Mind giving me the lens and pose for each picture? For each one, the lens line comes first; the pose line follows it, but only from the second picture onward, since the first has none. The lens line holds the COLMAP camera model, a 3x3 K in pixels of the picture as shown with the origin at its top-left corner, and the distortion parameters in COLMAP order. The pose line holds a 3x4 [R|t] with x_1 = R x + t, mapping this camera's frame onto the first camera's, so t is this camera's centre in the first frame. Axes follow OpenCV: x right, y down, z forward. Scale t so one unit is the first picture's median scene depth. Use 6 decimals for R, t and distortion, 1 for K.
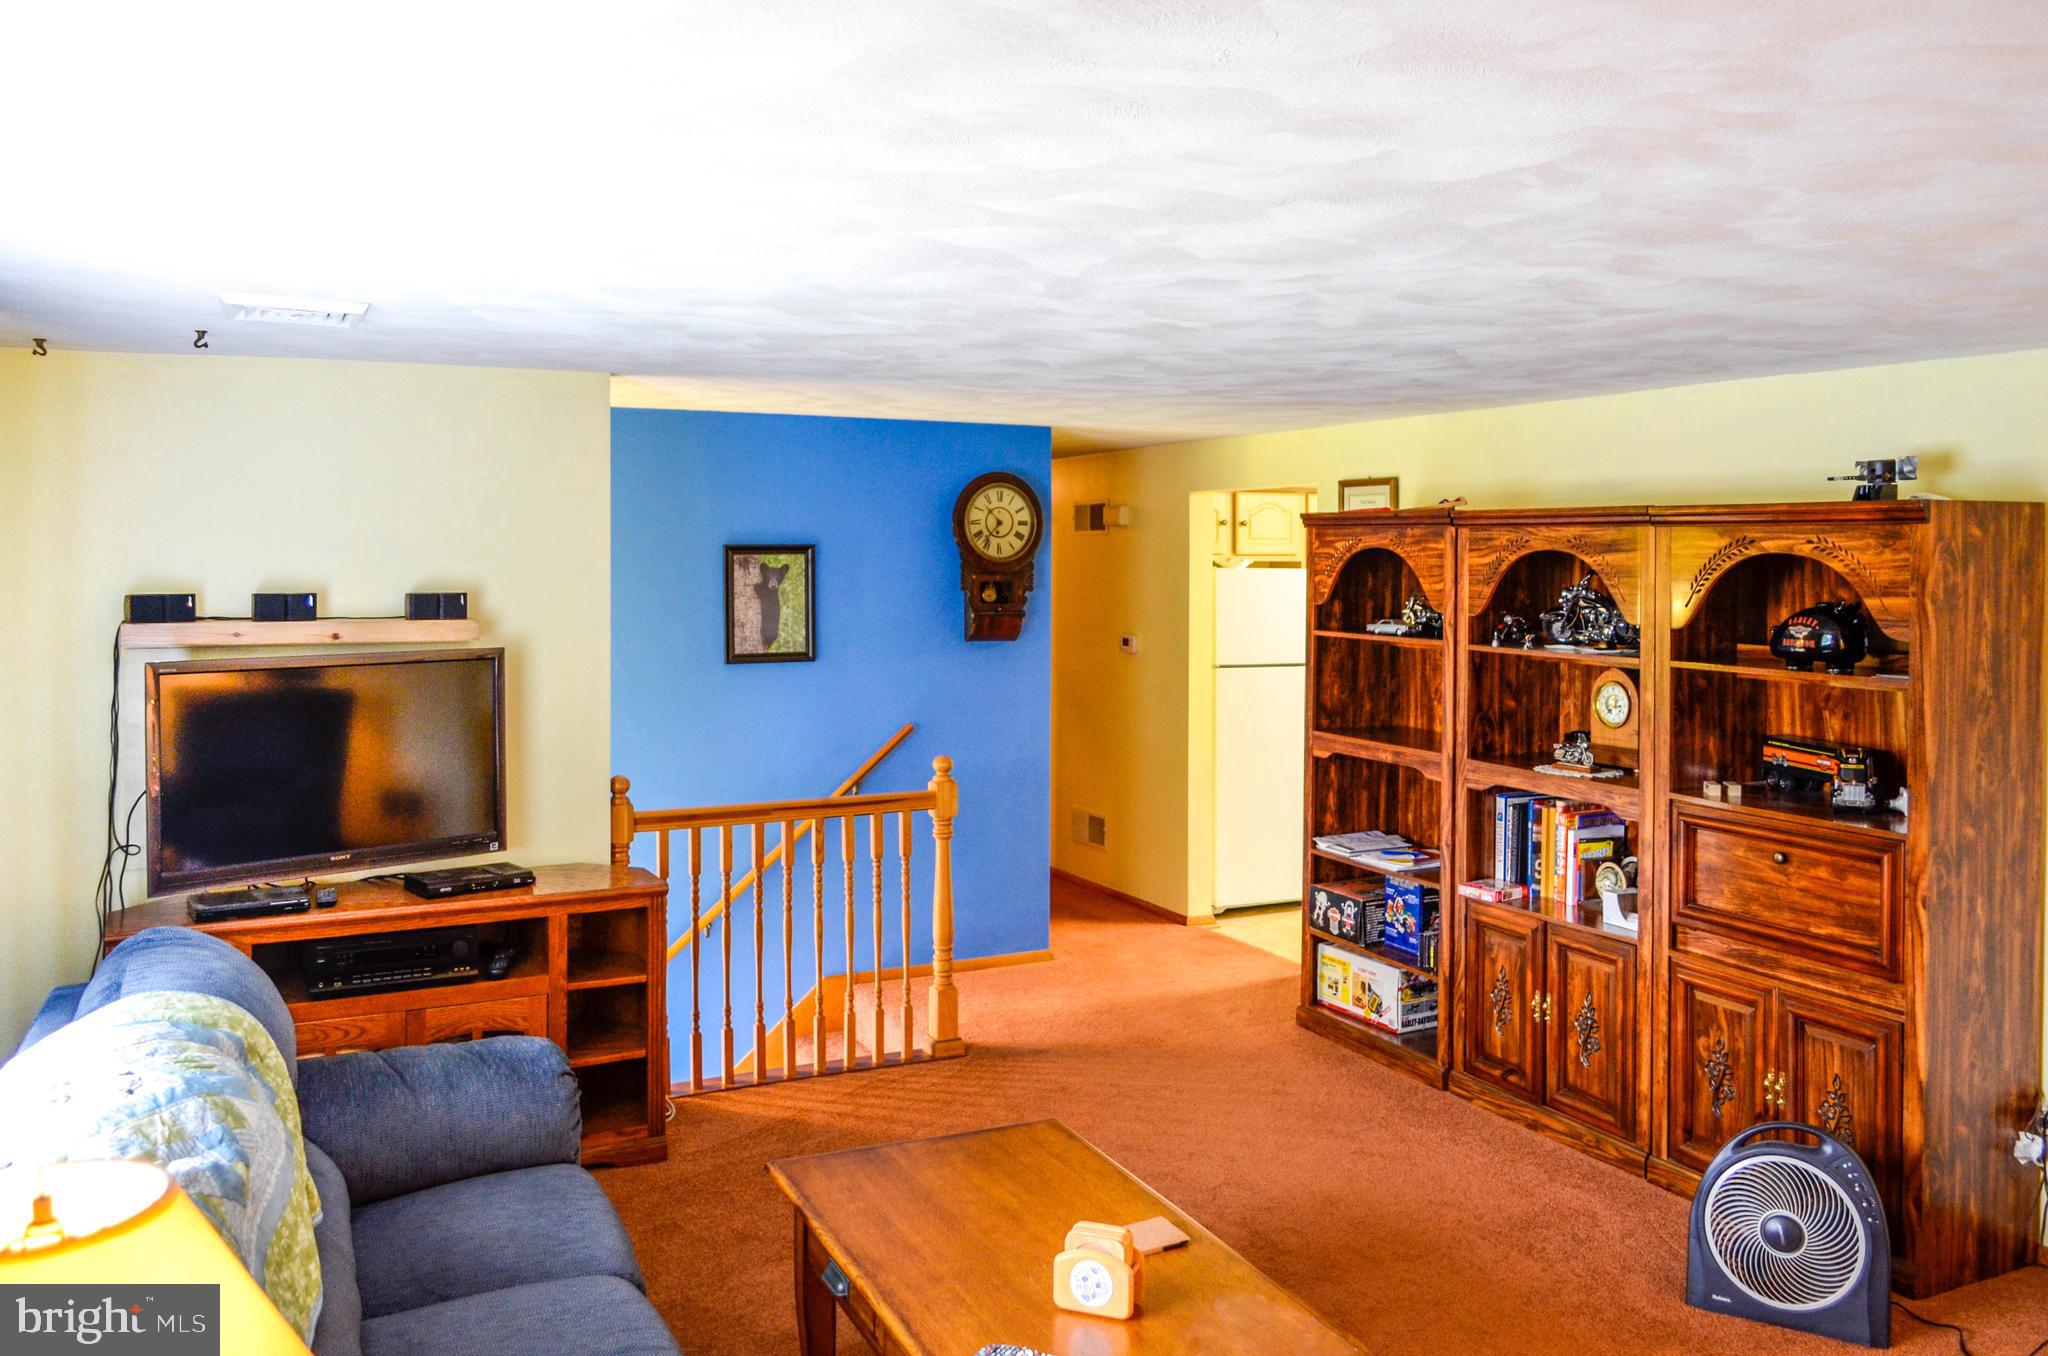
lens RADIAL K [[1676.9, 0, 1026.9], [0, 1676.9, 652.7], [0, 0, 1]] dist [0.000812, -0.002782]
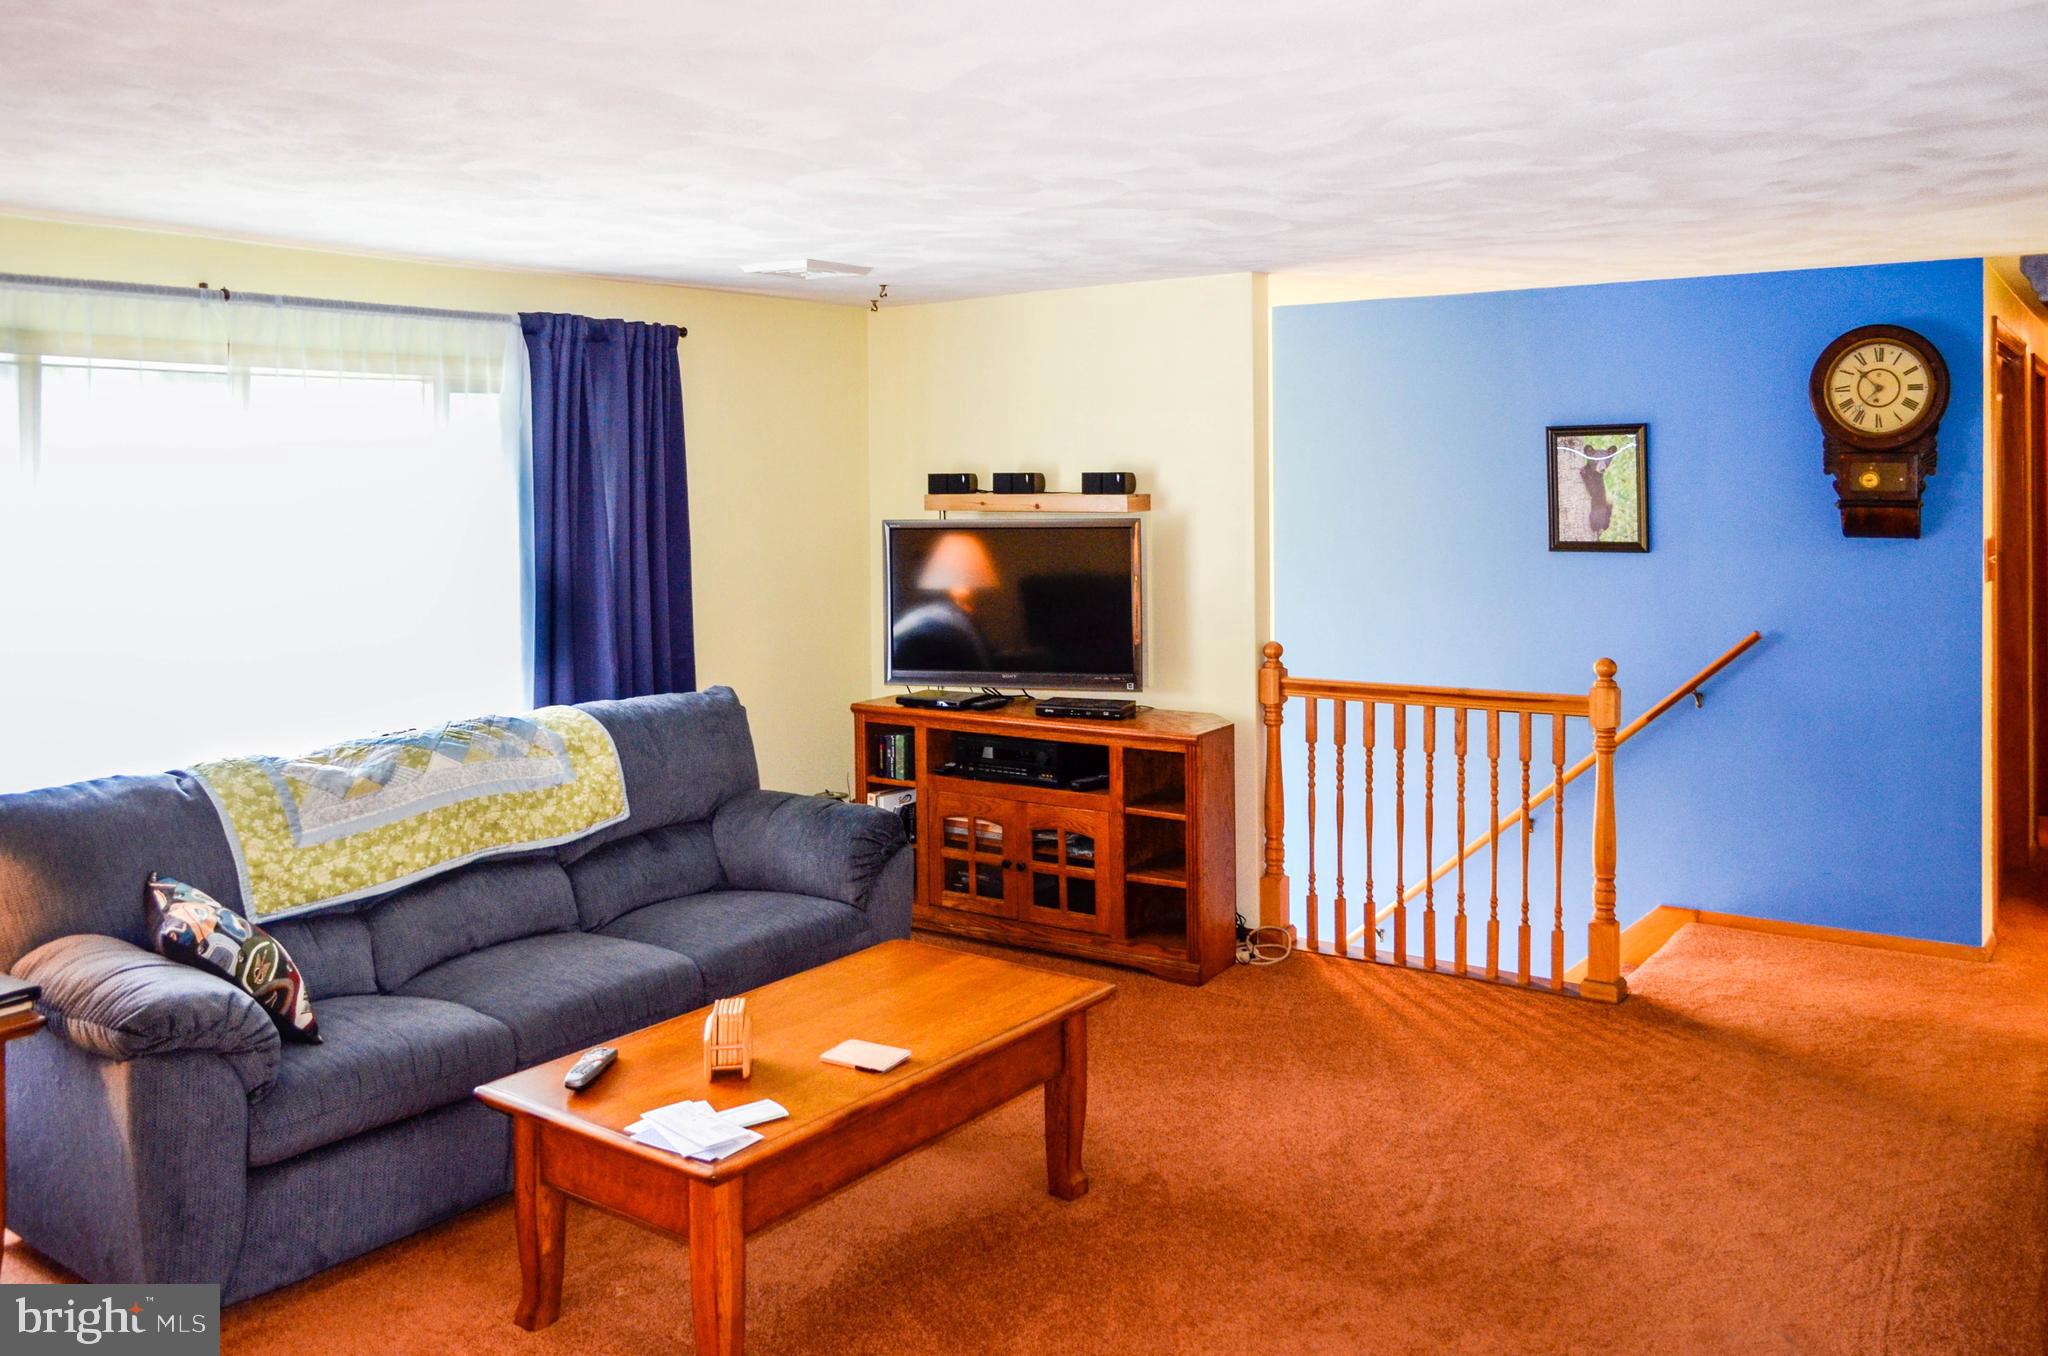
lens RADIAL K [[1630.8, 0, 1048.4], [0, 1630.8, 581.6], [0, 0, 1]] dist [-0.016658, 0.001439]
pose [[0.471717, 0.054477, -0.880066, 0.765076], [-0.037965, 0.998419, 0.041454, -0.004733], [0.880932, 0.013857, 0.473039, 0.460422]]
